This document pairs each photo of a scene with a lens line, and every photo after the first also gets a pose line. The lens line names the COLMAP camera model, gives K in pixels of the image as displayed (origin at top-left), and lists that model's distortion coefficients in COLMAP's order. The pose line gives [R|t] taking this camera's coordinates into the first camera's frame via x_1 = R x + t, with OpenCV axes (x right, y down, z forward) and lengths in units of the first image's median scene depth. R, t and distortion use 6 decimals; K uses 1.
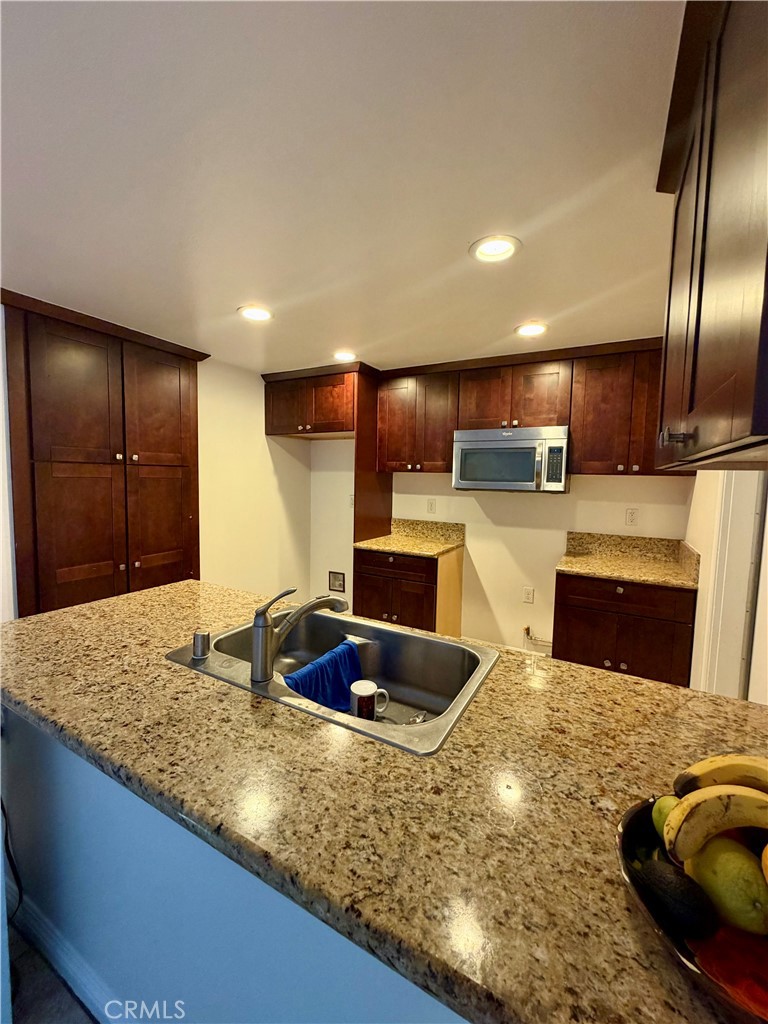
lens RADIAL K [[410.7, 0, 383.8], [0, 410.7, 508.4], [0, 0, 1]] dist [0.000148, 0.000553]
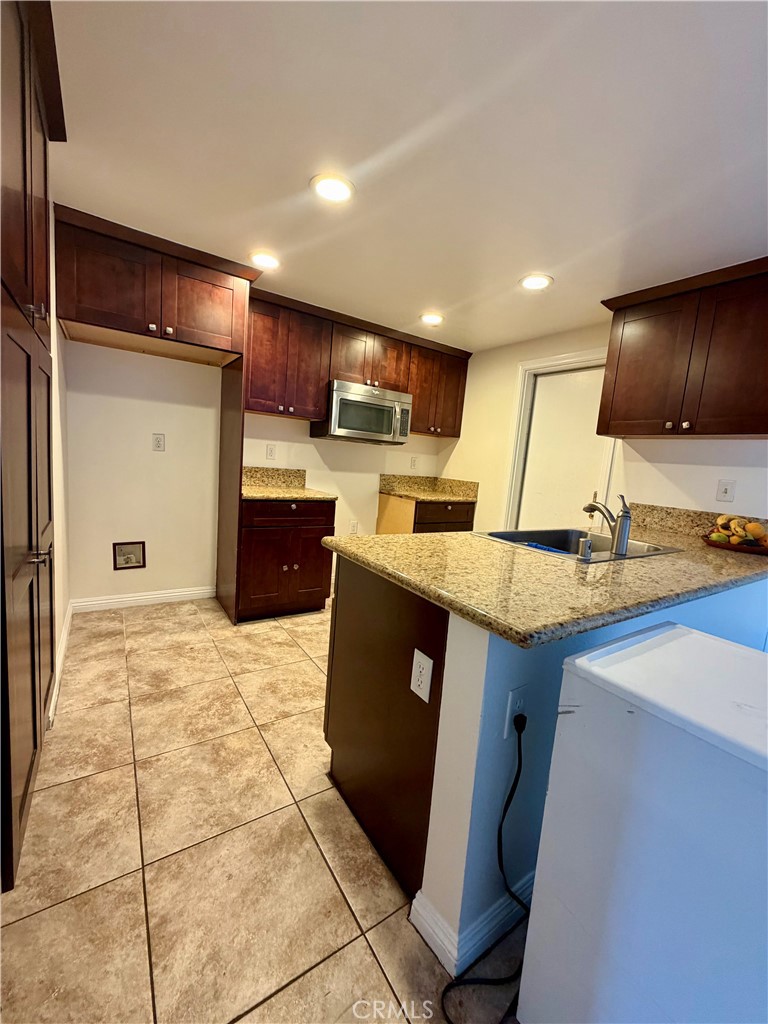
lens RADIAL K [[410.7, 0, 385.6], [0, 410.7, 510.9], [0, 0, 1]] dist [0.000148, 0.000553]
pose [[0.455981, -0.095160, 0.884887, -0.809763], [-0.003355, 0.994076, 0.108631, 0.033477], [-0.889983, -0.052503, 0.452961, 0.428467]]
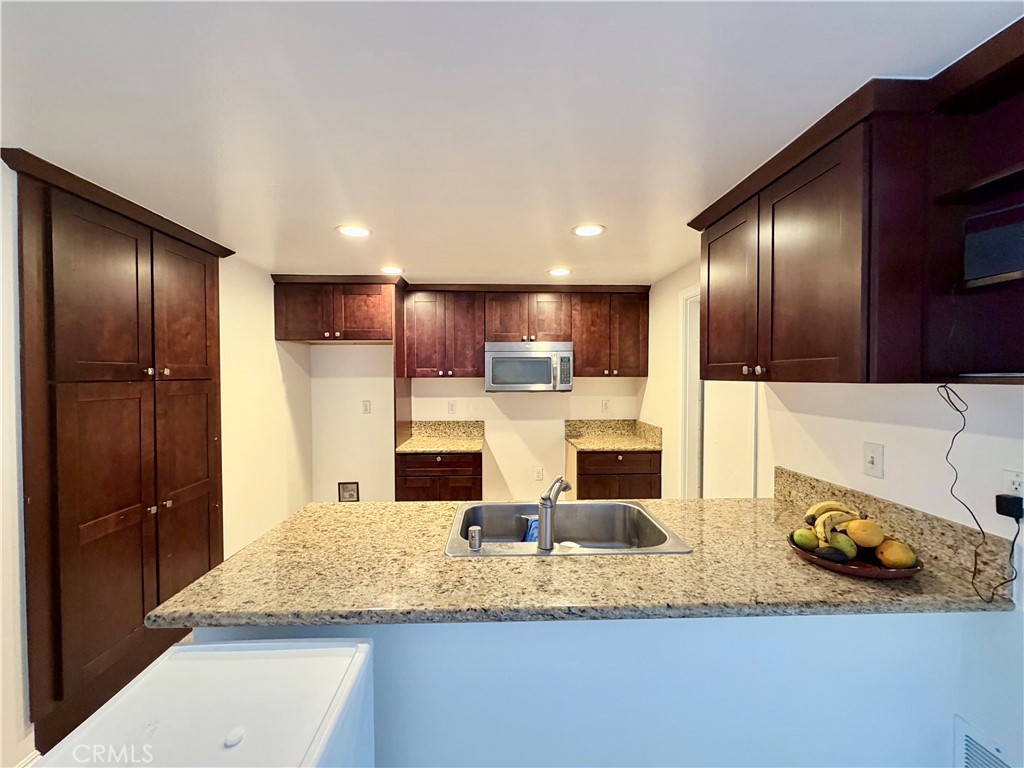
lens RADIAL K [[410.7, 0, 510.8], [0, 410.7, 383.8], [0, 0, 1]] dist [0.000148, 0.000553]
pose [[0.856442, -0.034805, 0.515068, -0.415148], [0.059879, 0.997688, -0.032147, -0.031015], [-0.512759, 0.058374, 0.856546, -0.043653]]
